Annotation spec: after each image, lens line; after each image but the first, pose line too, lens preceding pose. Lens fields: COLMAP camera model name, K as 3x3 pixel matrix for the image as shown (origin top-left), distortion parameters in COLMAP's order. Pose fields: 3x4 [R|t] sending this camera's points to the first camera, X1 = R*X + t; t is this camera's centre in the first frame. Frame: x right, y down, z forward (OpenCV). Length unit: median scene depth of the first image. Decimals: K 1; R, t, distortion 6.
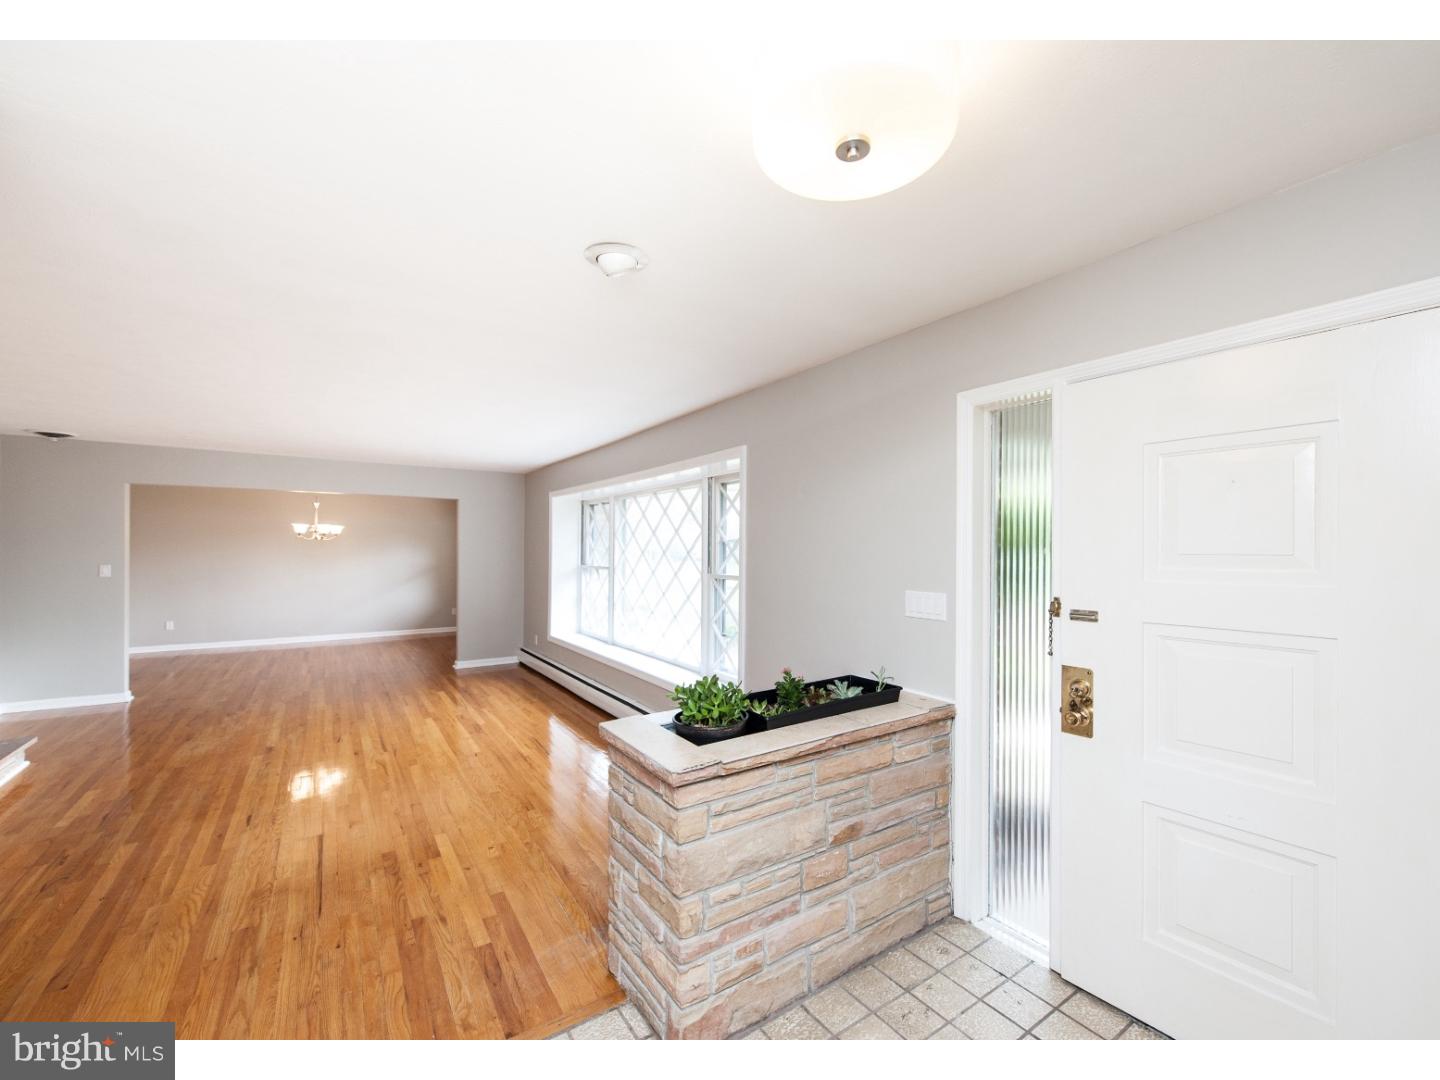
lens RADIAL K [[598.3, 0, 743.4], [0, 598.3, 548.6], [0, 0, 1]] dist [-0.000538, -0.000673]
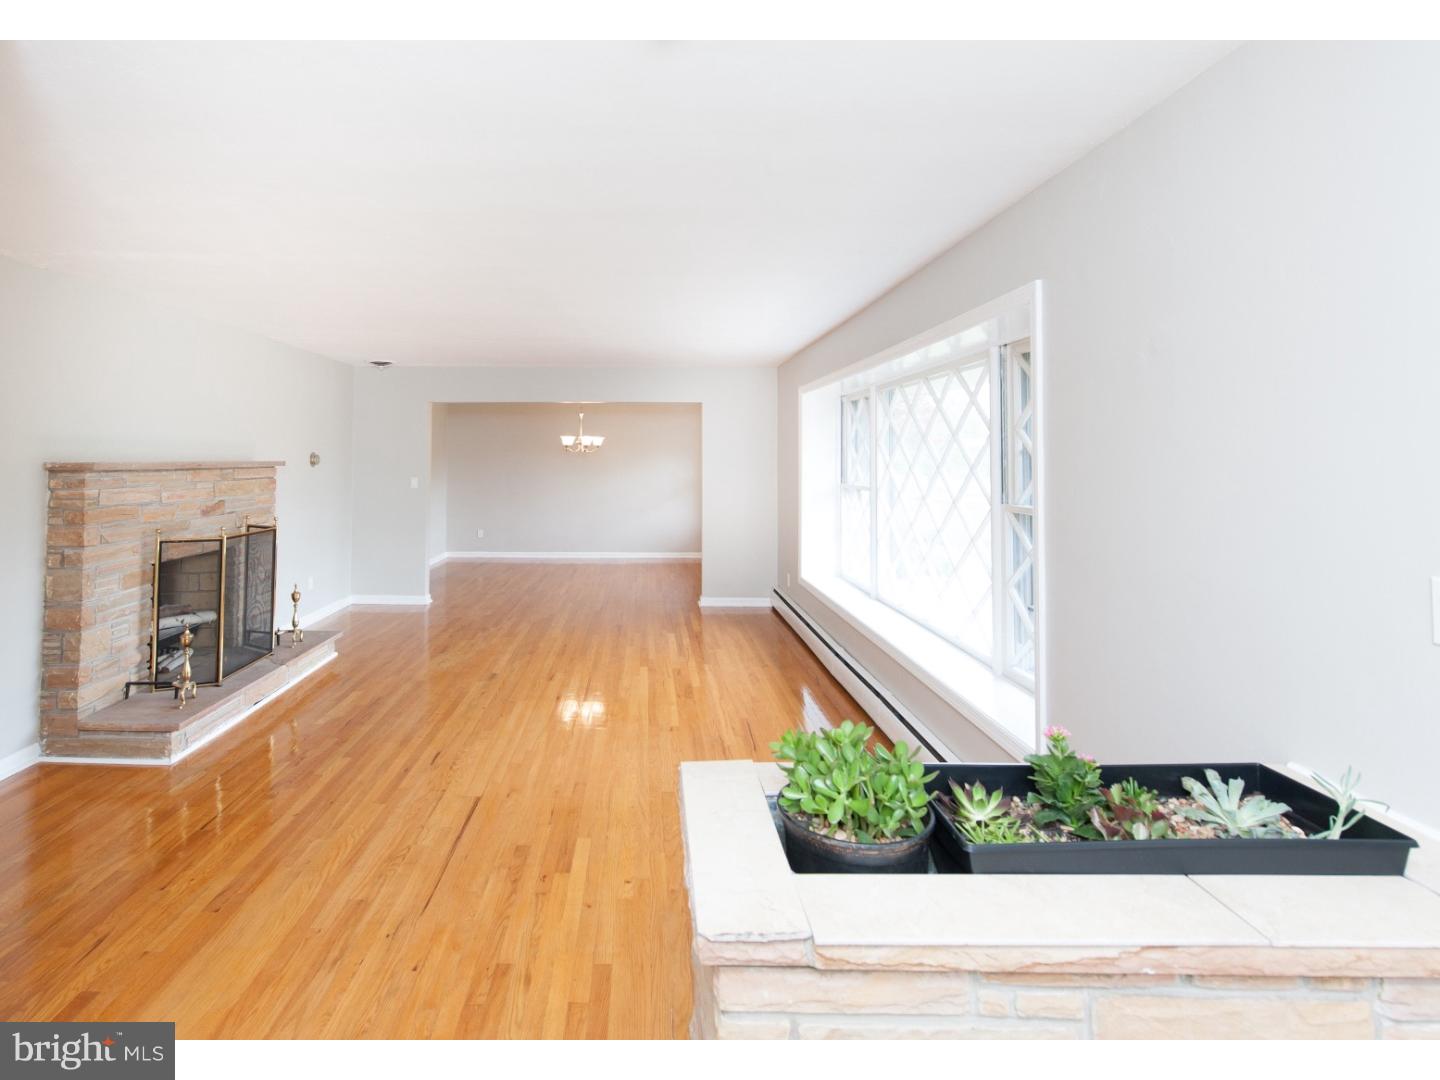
lens RADIAL K [[684.9, 0, 720.4], [0, 684.9, 431.4], [0, 0, 1]] dist [0.003053, -0.000436]
pose [[0.814939, -0.024528, -0.579028, 0.152775], [0.004353, 0.999335, -0.036207, -0.010851], [0.579530, 0.026986, 0.814504, 0.359422]]
